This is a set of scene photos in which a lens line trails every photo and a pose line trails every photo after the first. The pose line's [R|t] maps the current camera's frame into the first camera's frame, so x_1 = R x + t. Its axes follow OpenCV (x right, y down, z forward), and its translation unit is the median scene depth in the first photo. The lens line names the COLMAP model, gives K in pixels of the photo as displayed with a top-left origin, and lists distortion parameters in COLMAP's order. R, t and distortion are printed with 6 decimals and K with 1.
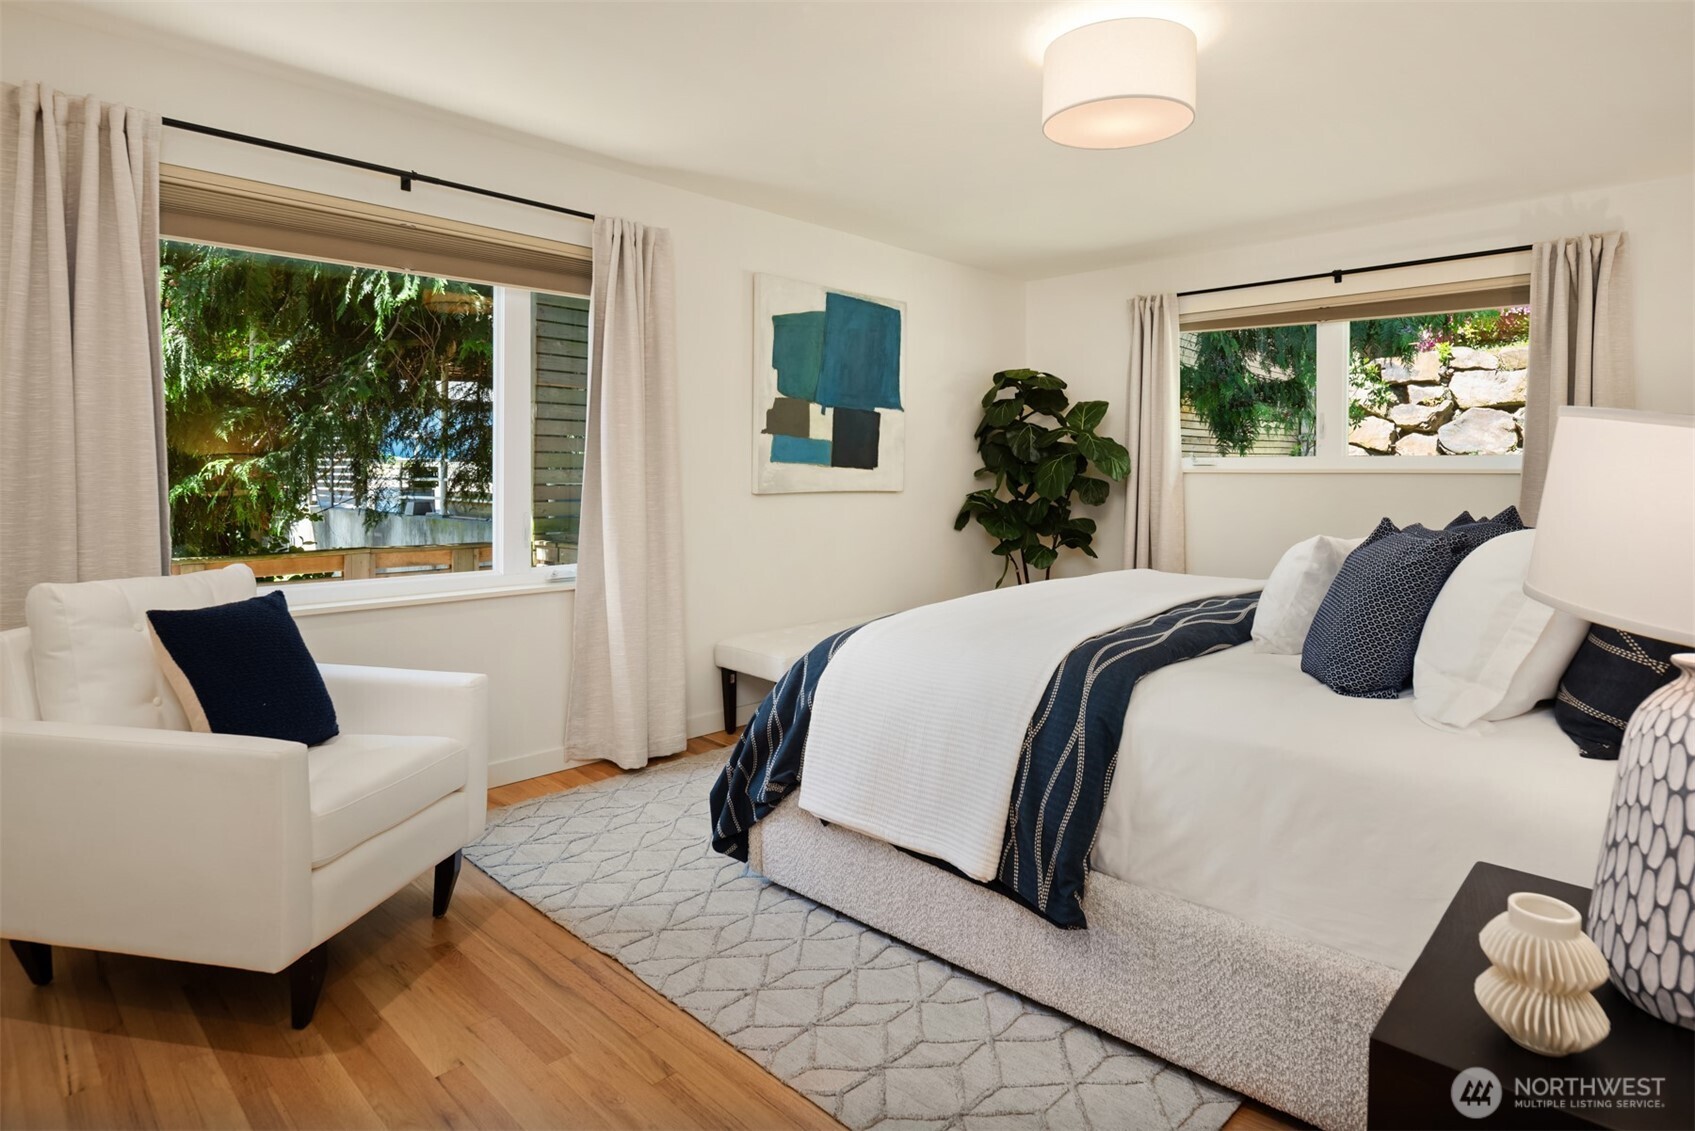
lens RADIAL K [[931.2, 0, 850.4], [0, 931.2, 482.1], [0, 0, 1]] dist [-0.001646, -0.001375]
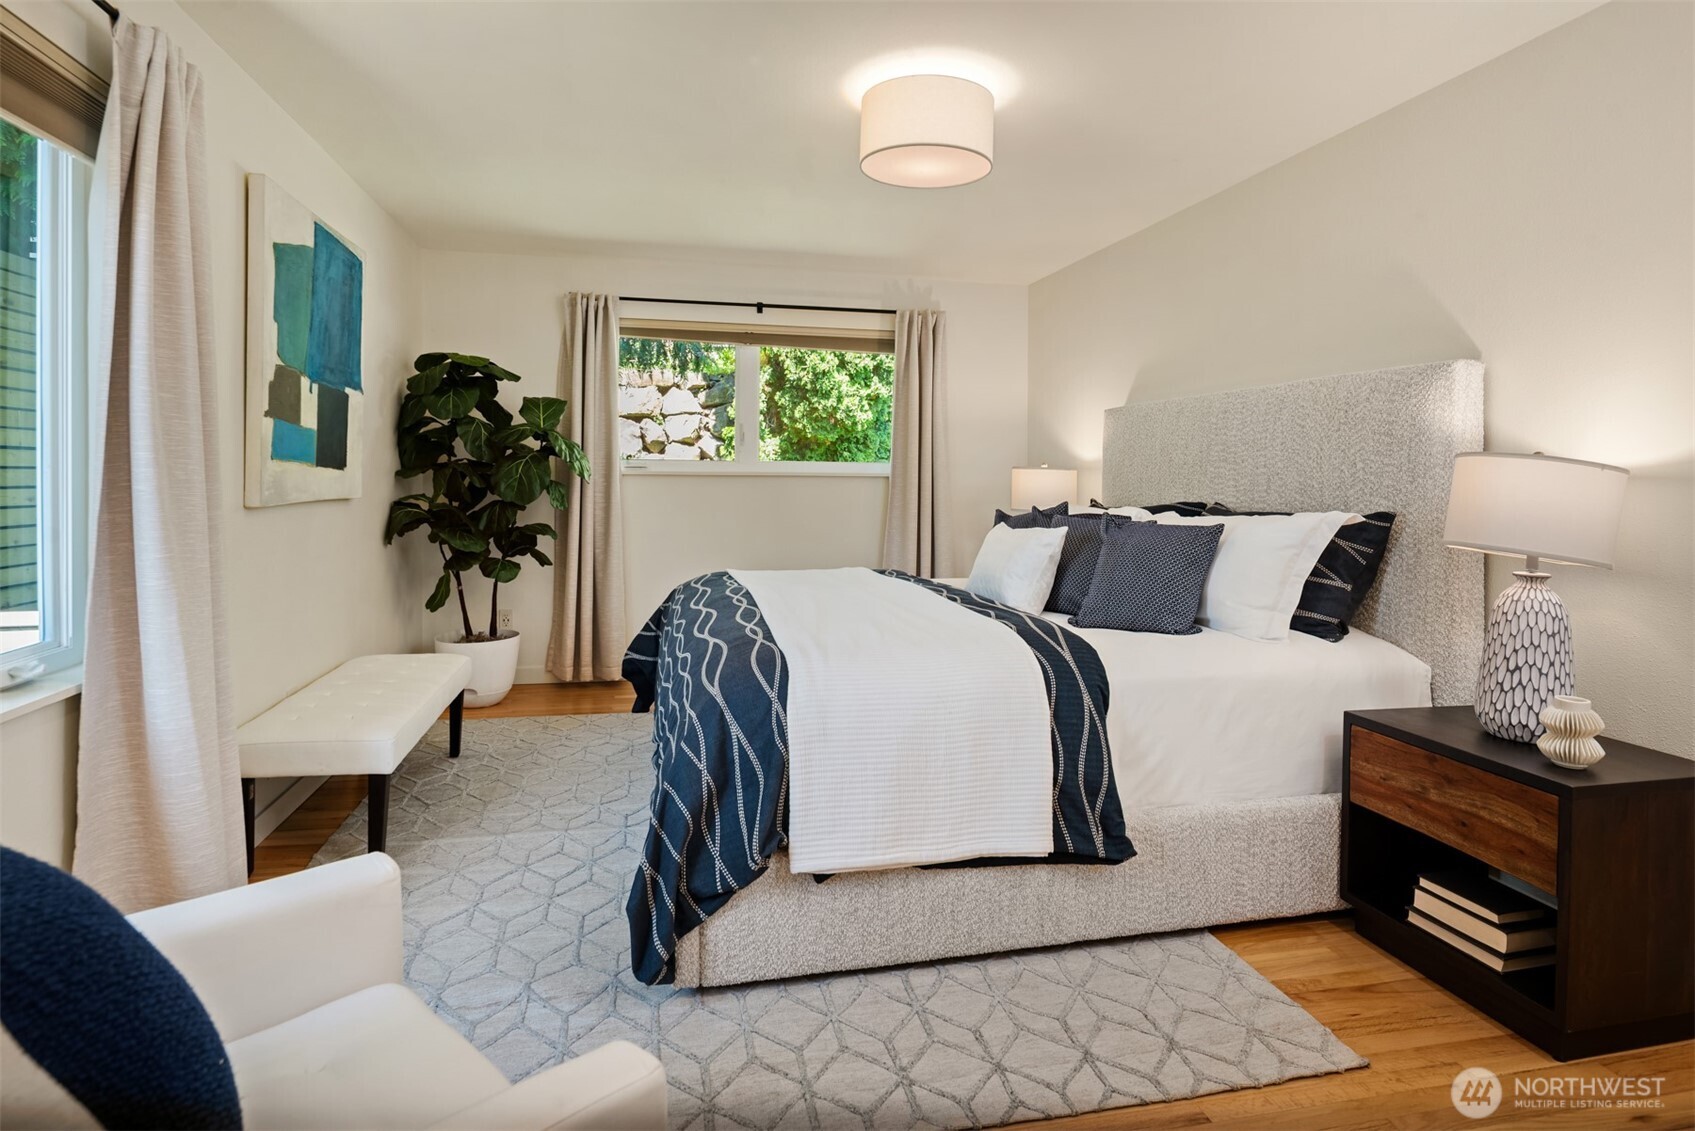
lens RADIAL K [[931.2, 0, 850.4], [0, 931.2, 482.1], [0, 0, 1]] dist [-0.001646, -0.001375]
pose [[0.544604, -0.005801, 0.838673, -0.464751], [0.001631, 0.999982, 0.005858, -0.009199], [-0.838692, -0.001823, 0.544604, 0.307985]]
